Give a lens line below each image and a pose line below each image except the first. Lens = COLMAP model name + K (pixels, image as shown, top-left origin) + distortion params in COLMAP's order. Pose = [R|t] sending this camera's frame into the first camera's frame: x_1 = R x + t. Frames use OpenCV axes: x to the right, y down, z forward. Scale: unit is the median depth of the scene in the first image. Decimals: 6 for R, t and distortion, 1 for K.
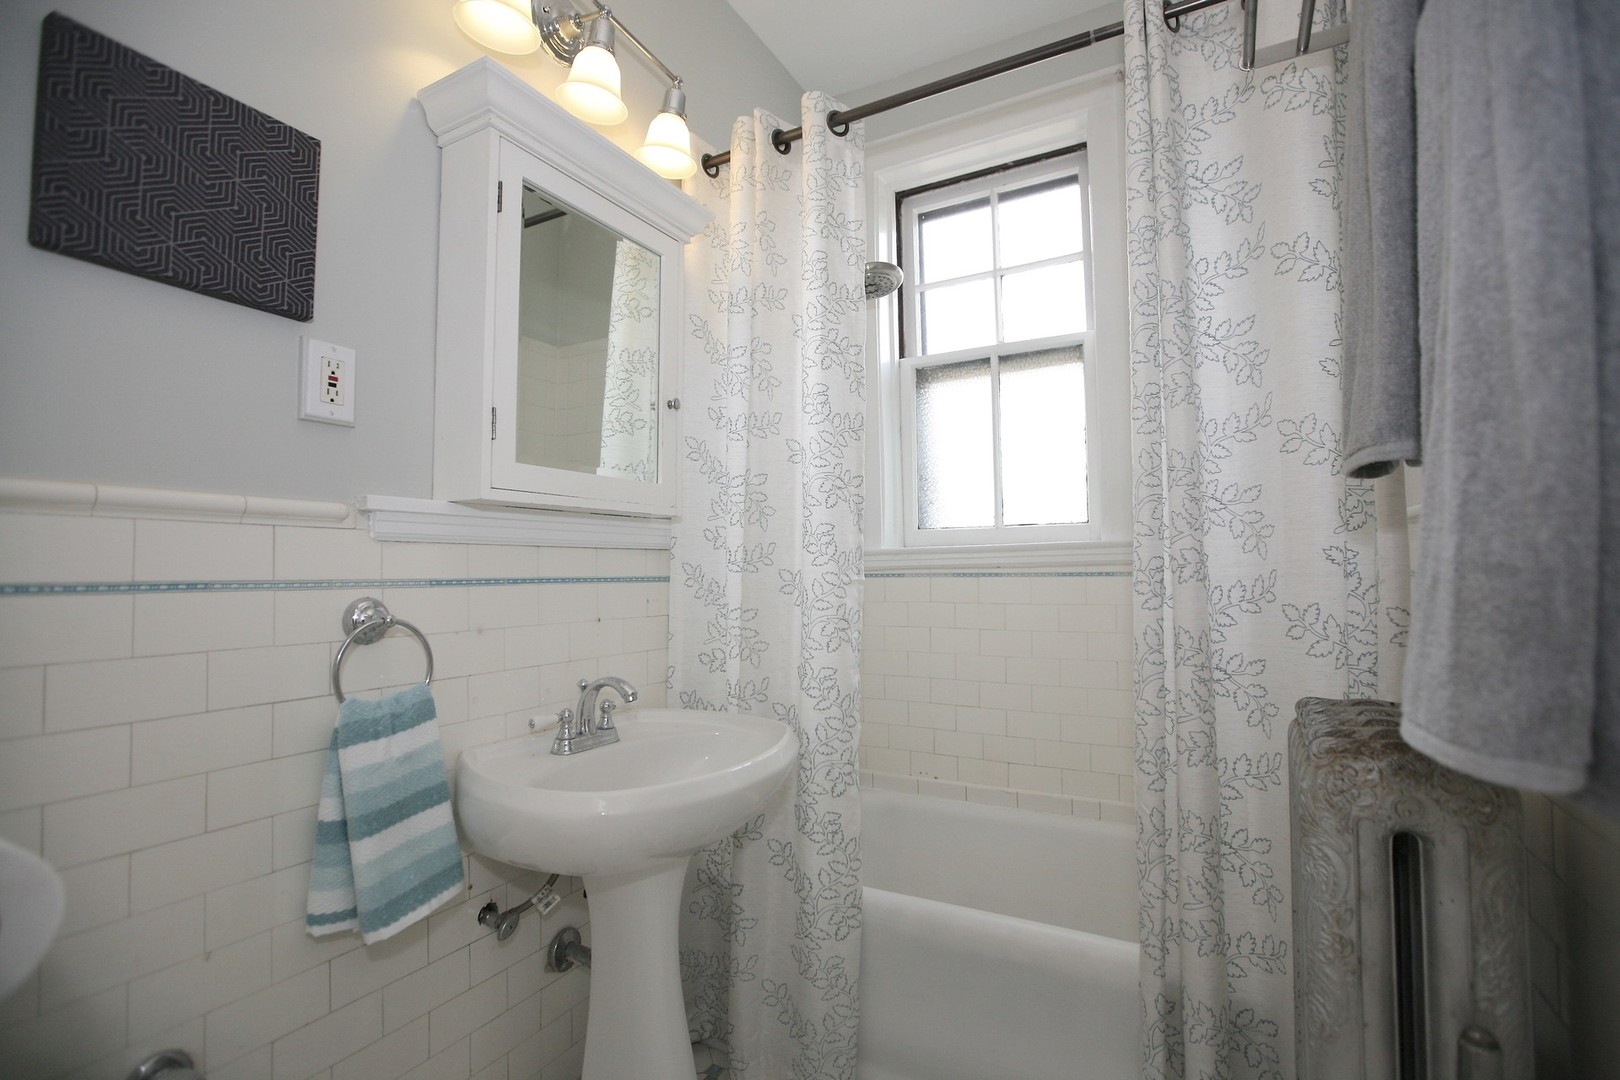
lens RADIAL K [[740.4, 0, 808.1], [0, 740.4, 538.2], [0, 0, 1]] dist [-0.057661, 0.022741]
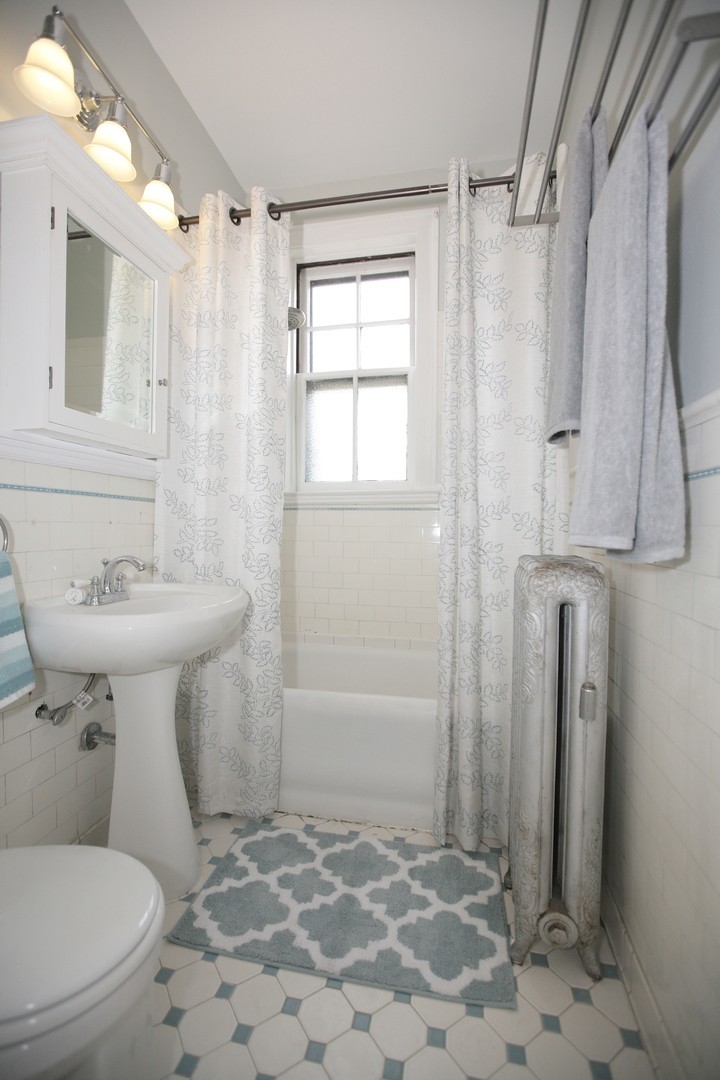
lens RADIAL K [[493.6, 0, 359.4], [0, 493.6, 542.1], [0, 0, 1]] dist [-0.057661, 0.022741]
pose [[0.953333, 0.007611, 0.301826, -0.101127], [-0.028994, 0.997370, 0.066431, 0.071229], [-0.300526, -0.072082, 0.951046, -0.100706]]
